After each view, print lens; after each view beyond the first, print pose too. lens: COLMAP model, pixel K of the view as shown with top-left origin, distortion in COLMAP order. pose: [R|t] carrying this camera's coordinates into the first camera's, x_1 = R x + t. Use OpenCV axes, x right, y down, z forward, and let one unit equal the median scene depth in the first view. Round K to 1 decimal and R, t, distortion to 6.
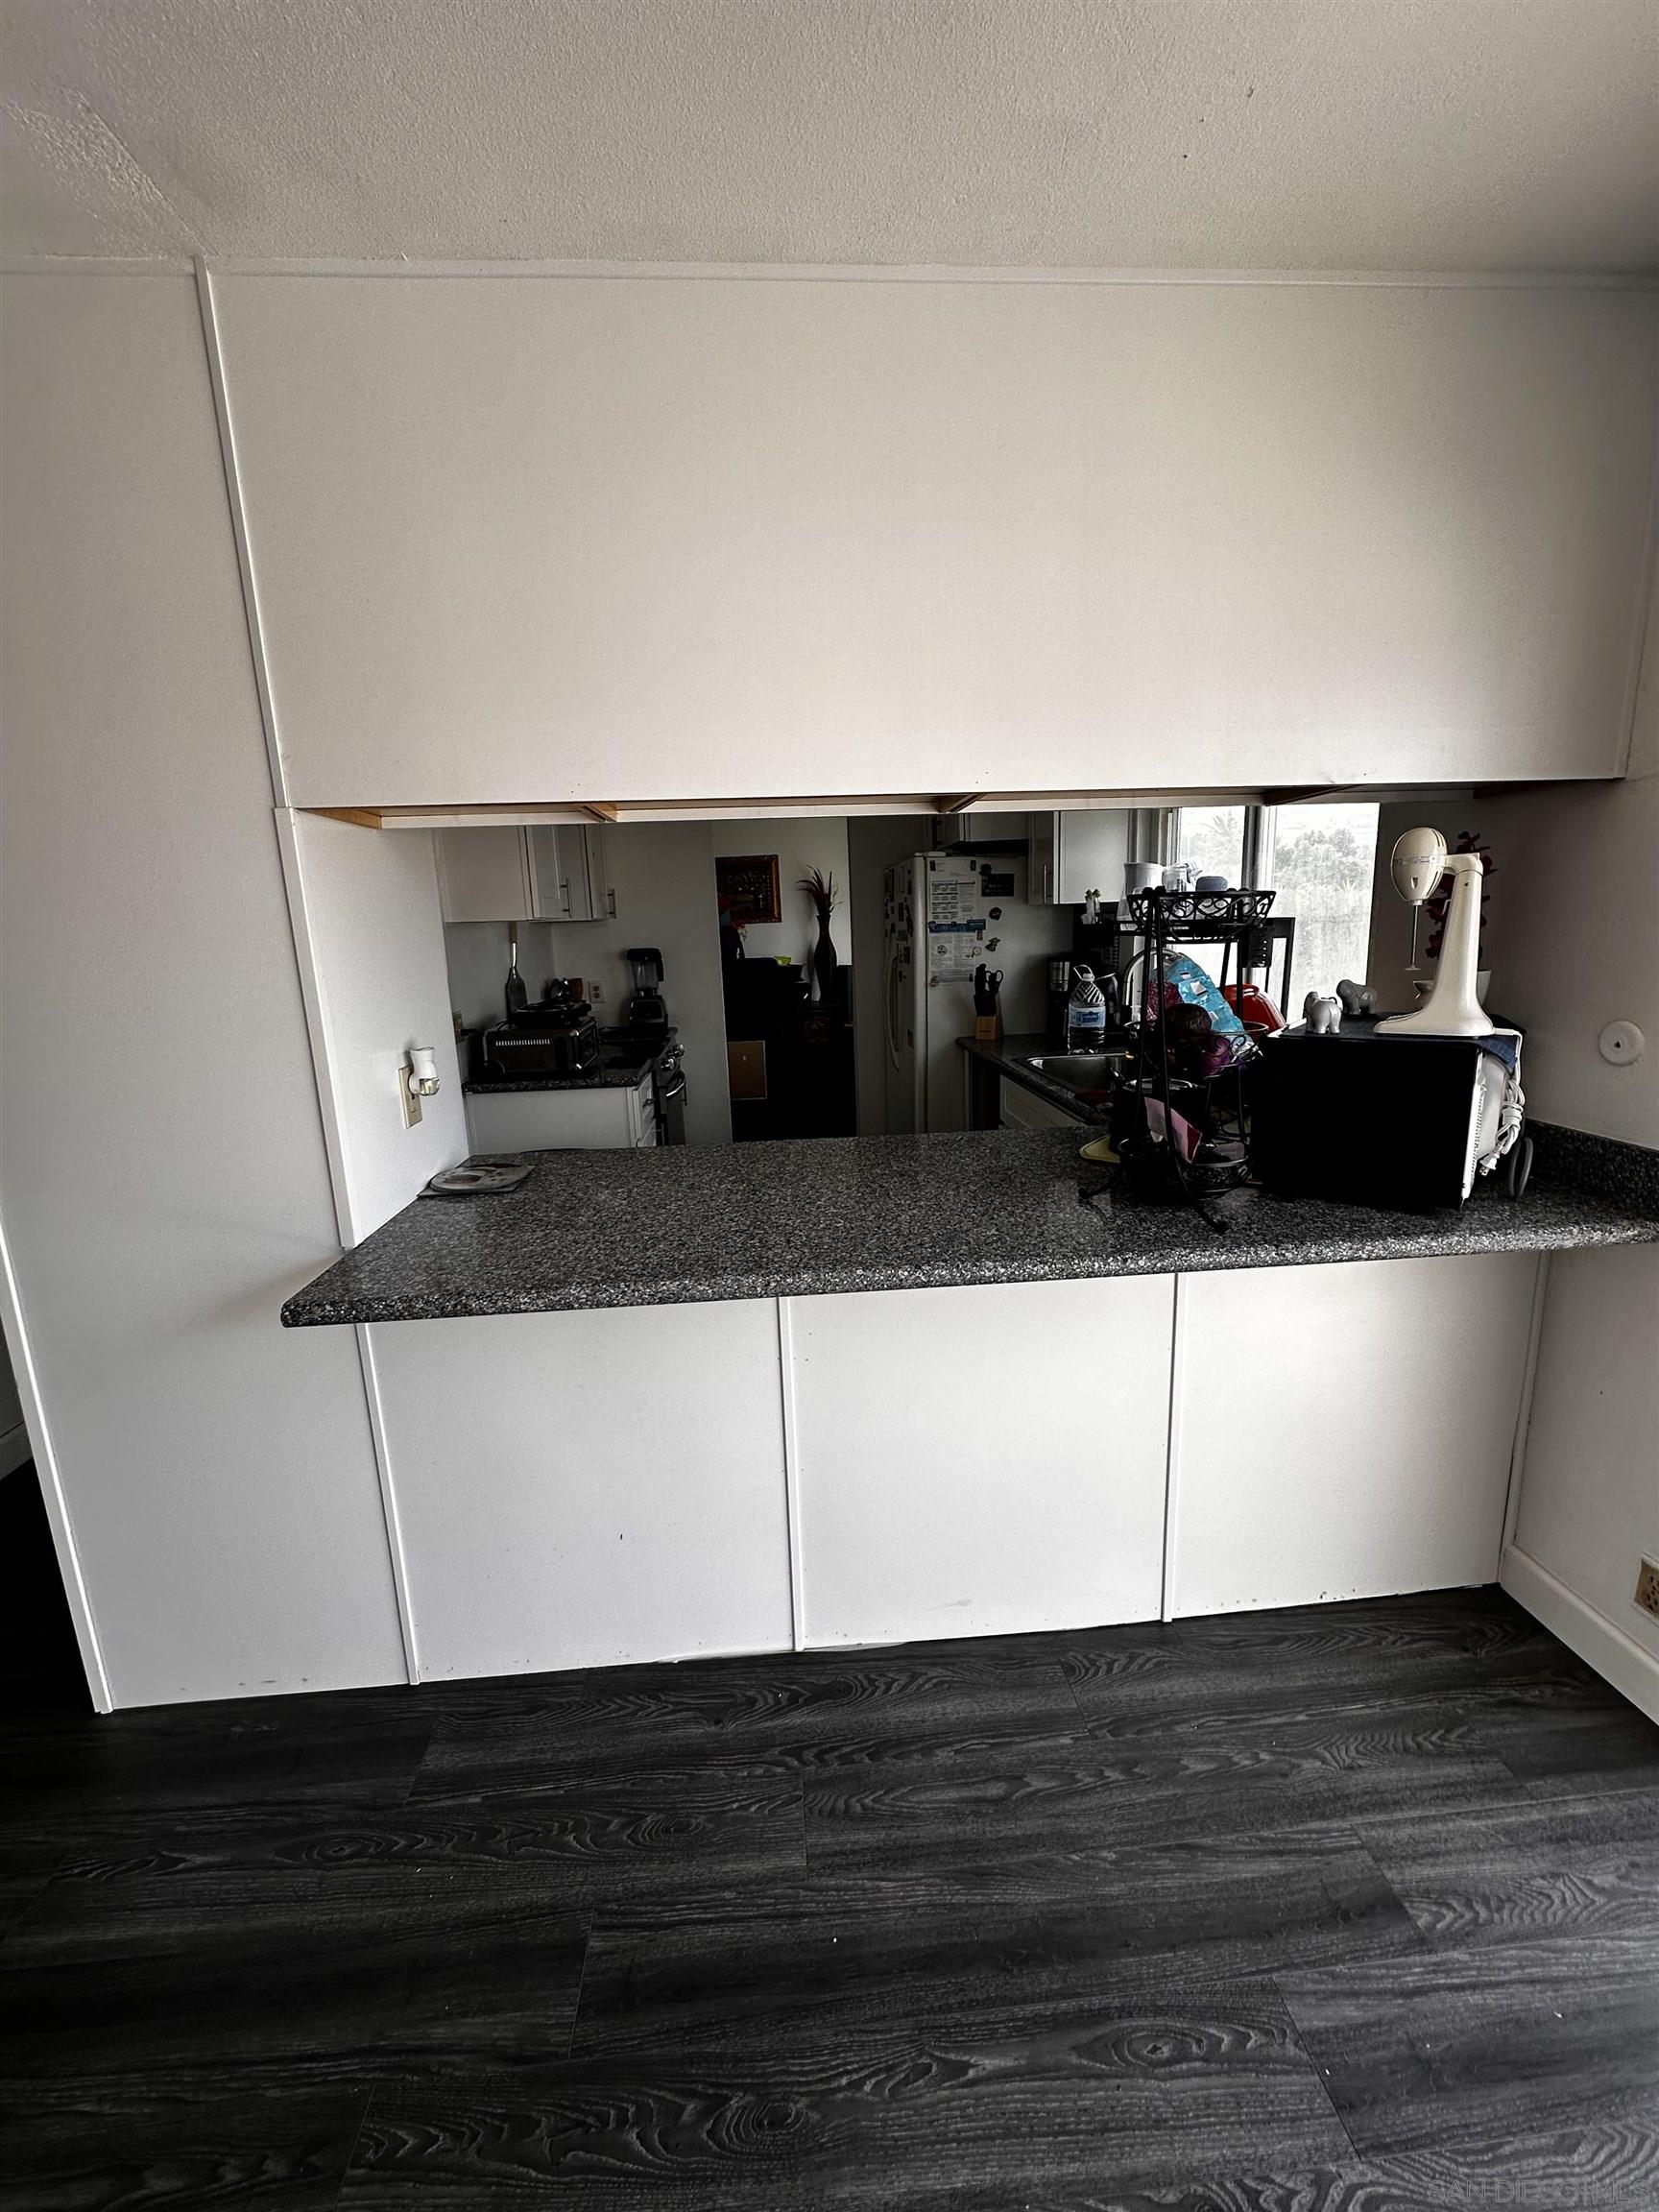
lens RADIAL K [[888.4, 0, 827.5], [0, 888.4, 1106.2], [0, 0, 1]] dist [0.001216, 0.000113]
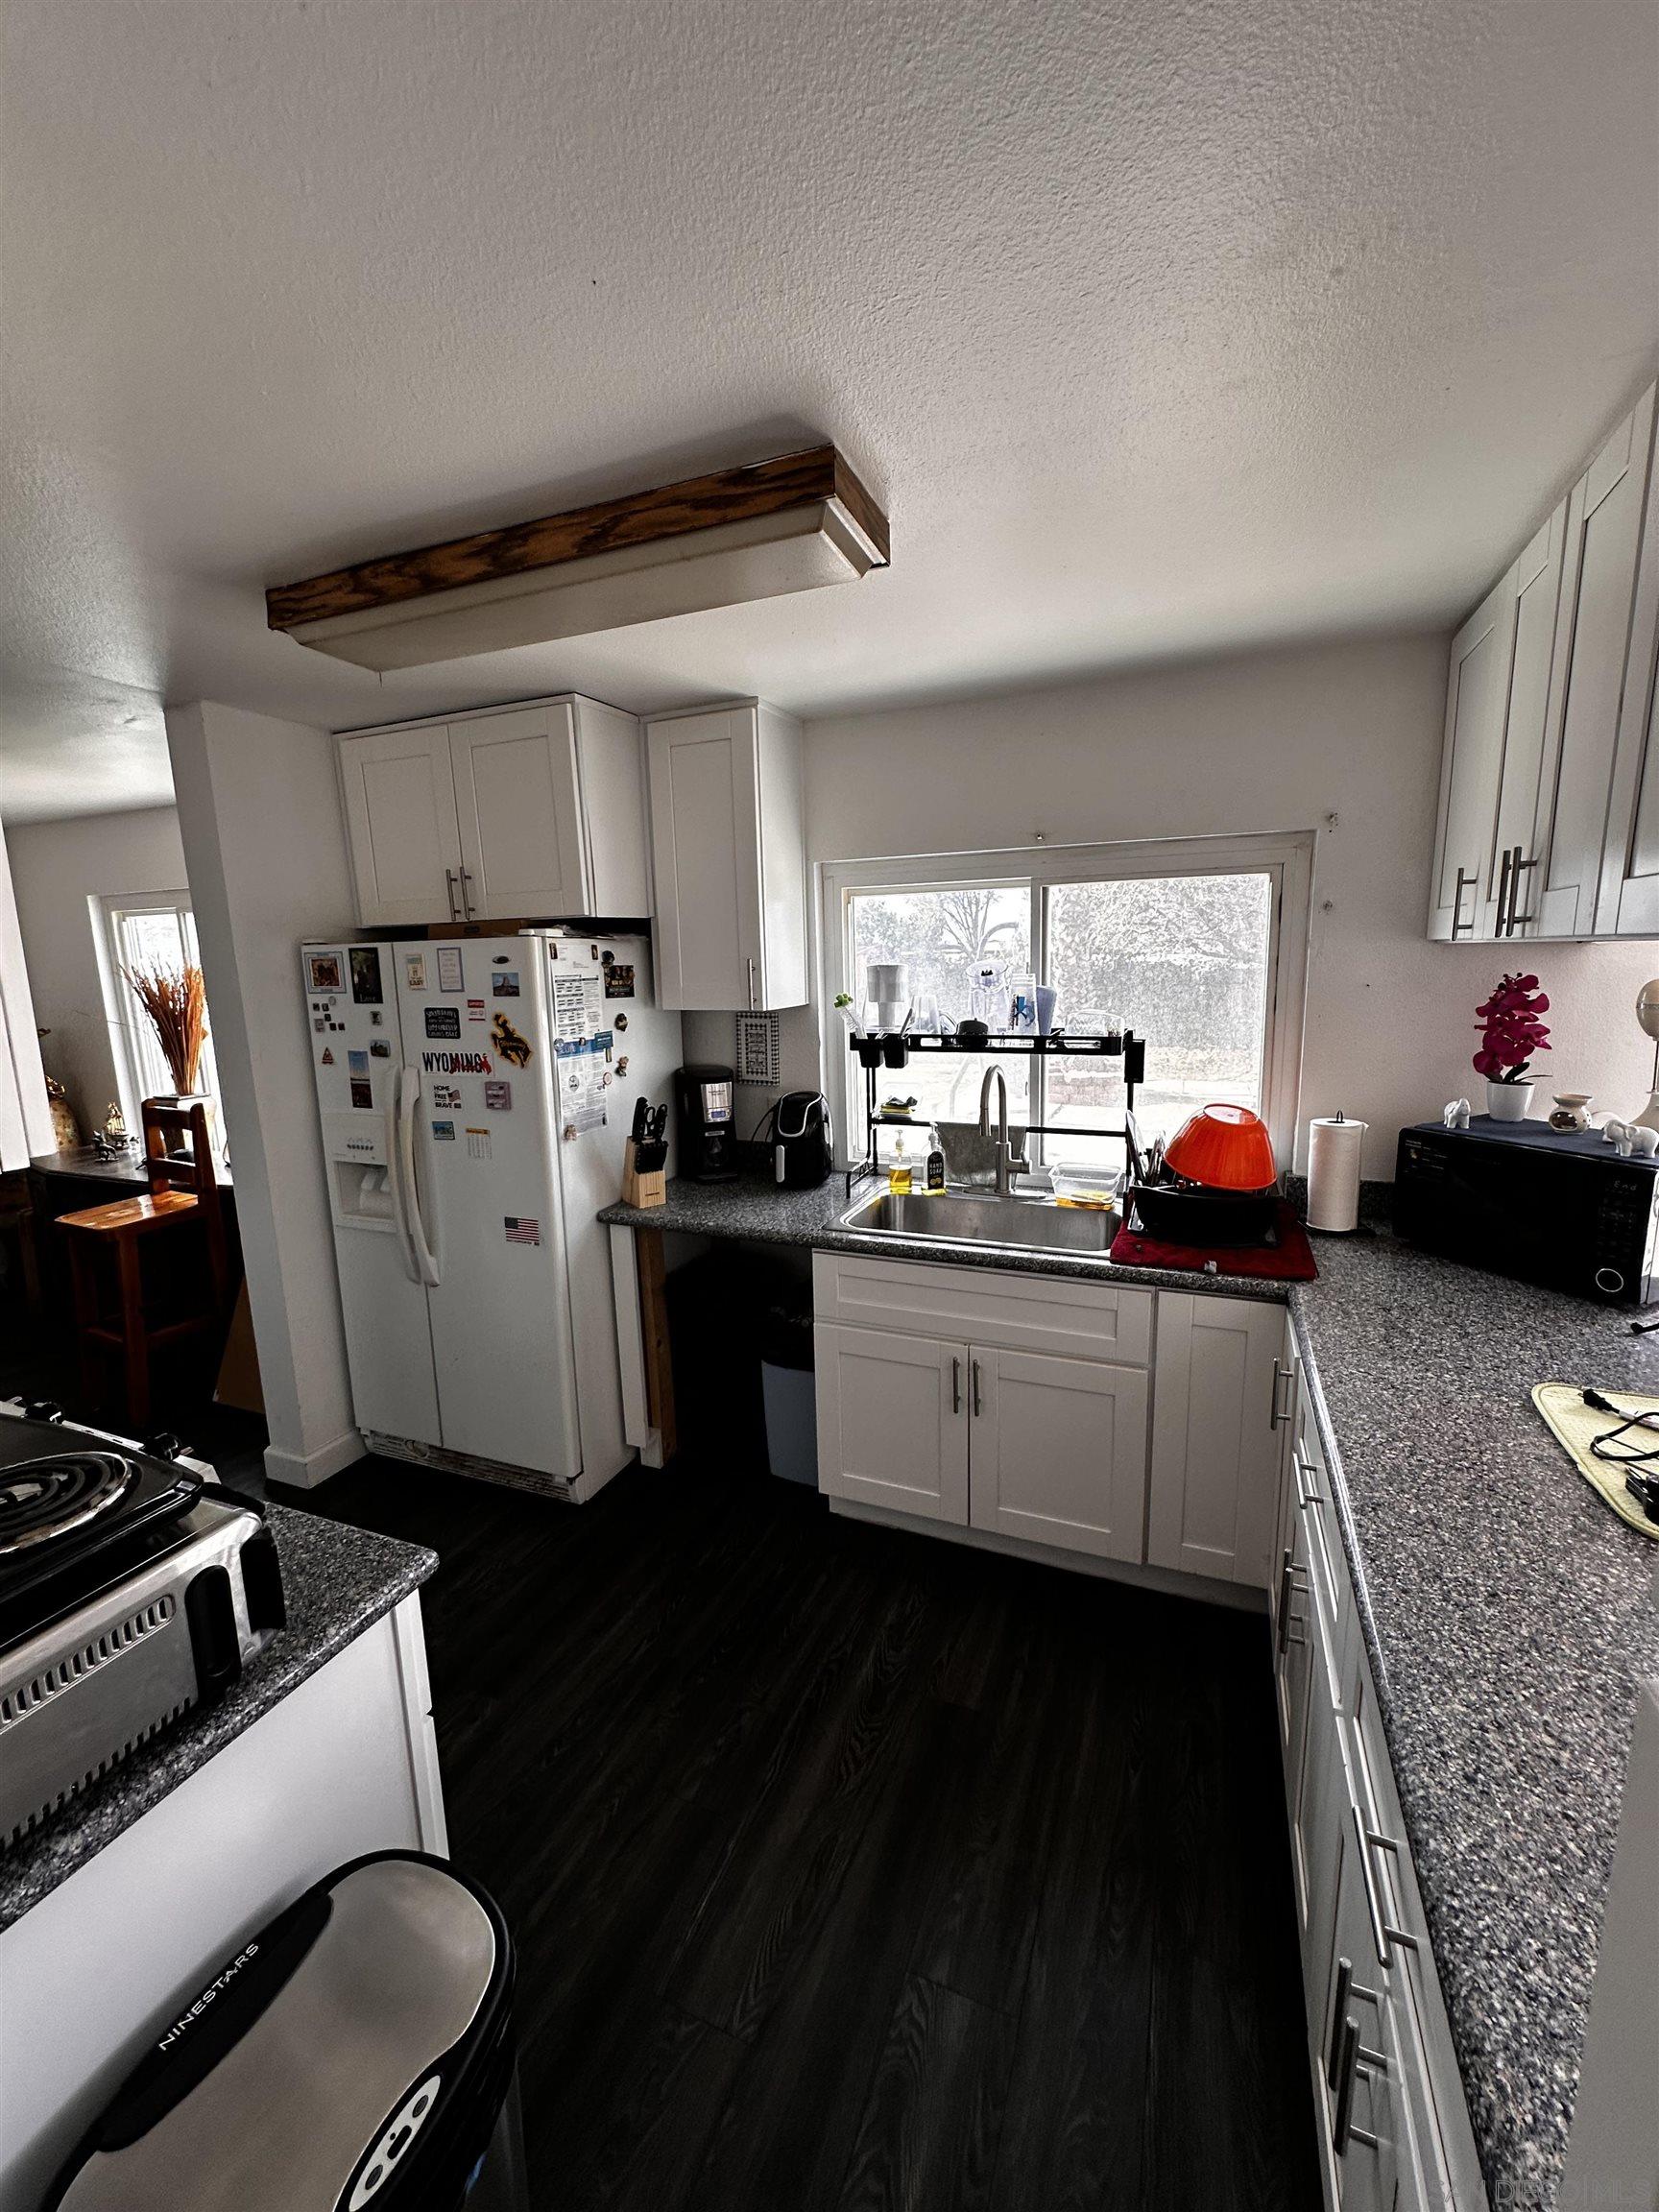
lens RADIAL K [[888.4, 0, 826.1], [0, 888.4, 1107.3], [0, 0, 1]] dist [0.001216, 0.000113]
pose [[0.455447, -0.126792, 0.881188, -0.348667], [0.183547, 0.981914, 0.046419, -0.155735], [-0.871137, 0.140598, 0.470482, 0.551783]]
